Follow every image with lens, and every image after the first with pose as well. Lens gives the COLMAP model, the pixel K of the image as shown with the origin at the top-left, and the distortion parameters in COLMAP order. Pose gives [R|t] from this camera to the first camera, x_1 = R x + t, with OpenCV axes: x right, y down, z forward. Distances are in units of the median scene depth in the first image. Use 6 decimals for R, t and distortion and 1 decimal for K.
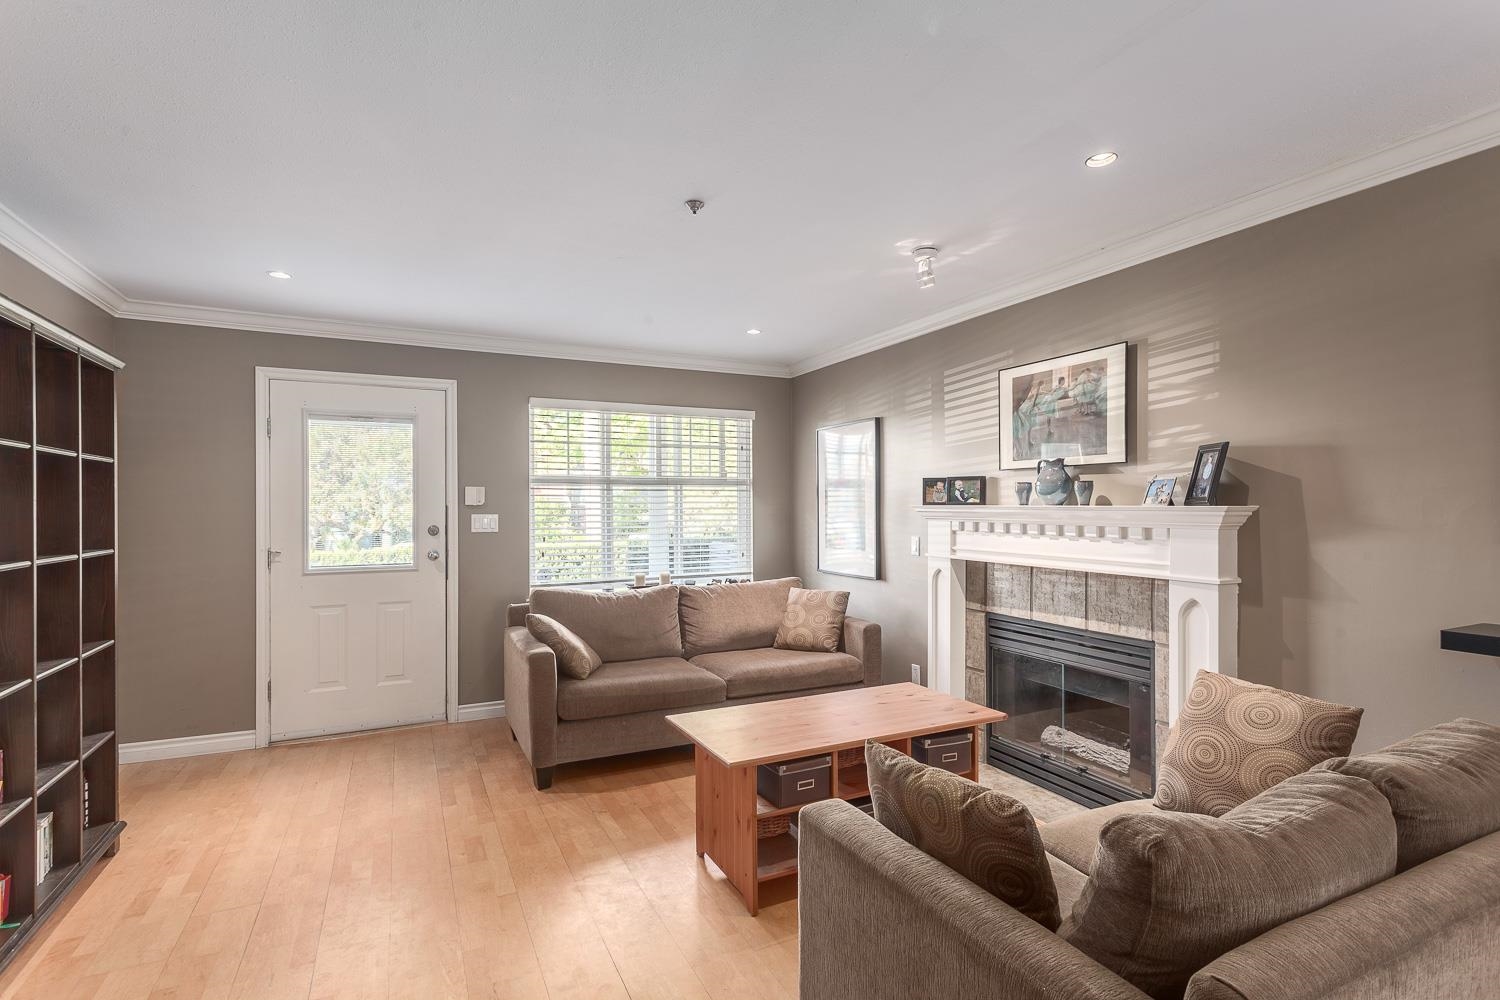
lens RADIAL K [[716.1, 0, 750.1], [0, 716.1, 504.1], [0, 0, 1]] dist [0.001311, 0.000647]
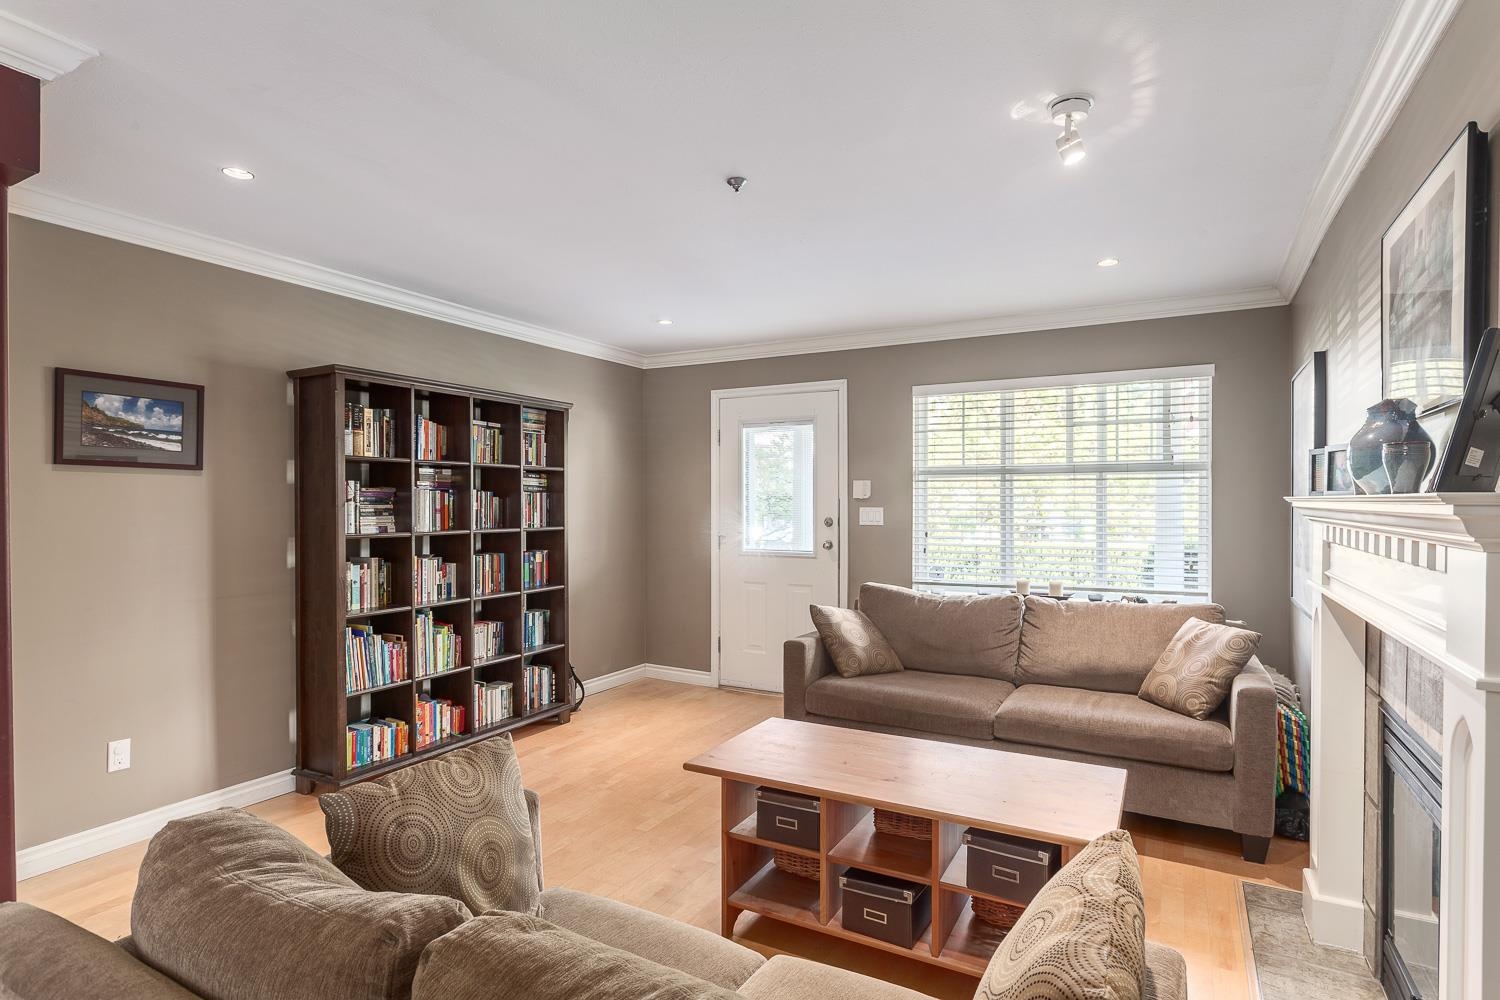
lens RADIAL K [[769.6, 0, 752.3], [0, 769.6, 506.8], [0, 0, 1]] dist [-0.004282, 0.000277]
pose [[0.572513, 0.007517, -0.819862, 0.524062], [0.000300, 0.999956, 0.009378, 0.003836], [0.819896, -0.005615, 0.572485, 0.288817]]
